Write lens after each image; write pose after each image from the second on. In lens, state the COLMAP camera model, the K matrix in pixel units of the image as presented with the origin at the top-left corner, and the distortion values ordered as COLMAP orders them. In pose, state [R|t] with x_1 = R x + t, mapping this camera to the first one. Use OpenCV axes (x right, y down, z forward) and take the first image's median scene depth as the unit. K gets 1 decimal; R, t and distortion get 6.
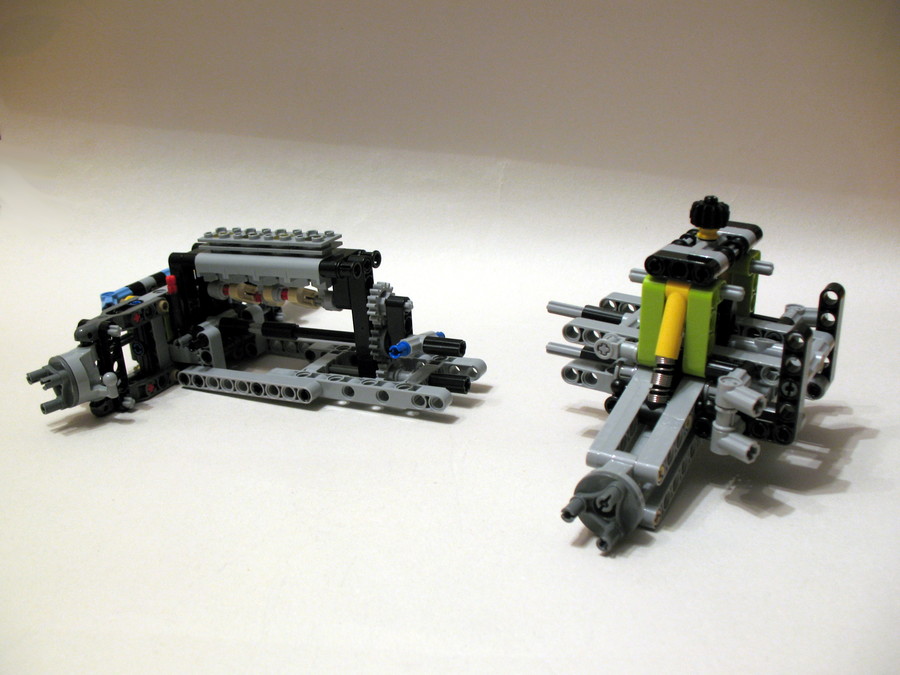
lens RADIAL K [[934.0, 0, 421.8], [0, 934.0, 336.5], [0, 0, 1]] dist [-0.177244, 0.013187]
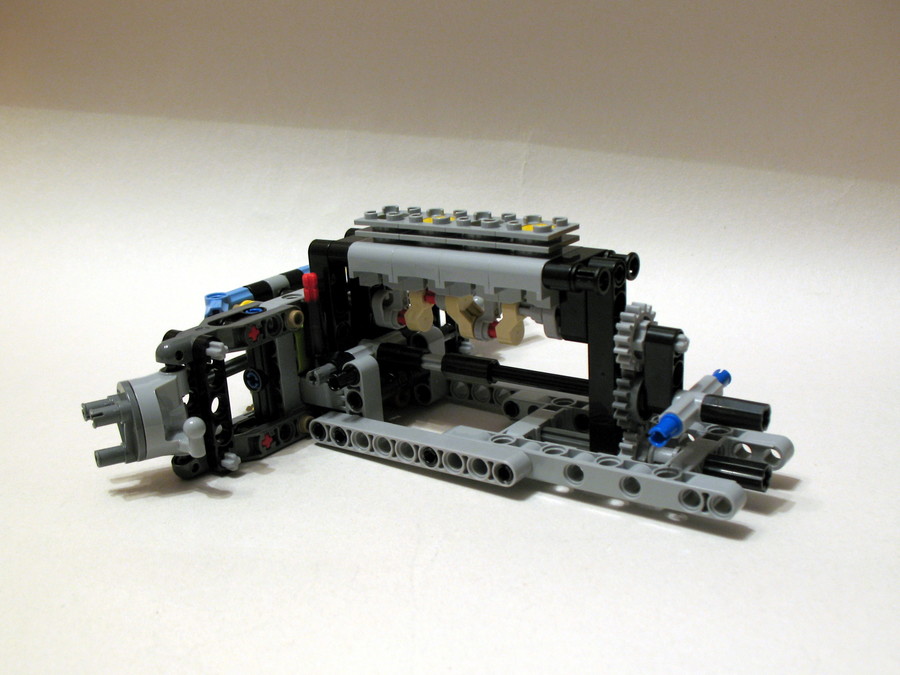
lens RADIAL K [[1116.8, 0, 450.0], [0, 1116.8, 337.5], [0, 0, 1]] dist [-0.178530, -0.000283]
pose [[0.986756, 0.066463, -0.147974, -0.054997], [-0.071965, 0.996889, -0.032139, -0.001964], [0.145377, 0.042362, 0.988469, 0.238676]]
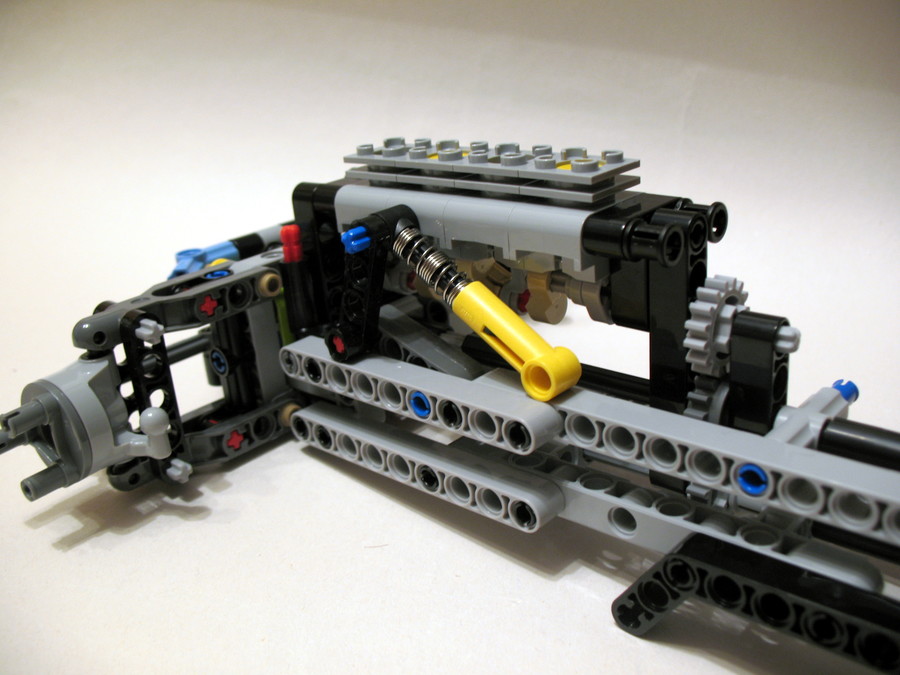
lens RADIAL K [[934.0, 0, 421.8], [0, 934.0, 336.5], [0, 0, 1]] dist [-0.177244, 0.013187]
pose [[0.956540, 0.096144, -0.275297, -0.056638], [-0.083495, 0.994858, 0.057331, -0.042586], [0.279393, -0.031854, 0.959648, 0.545765]]
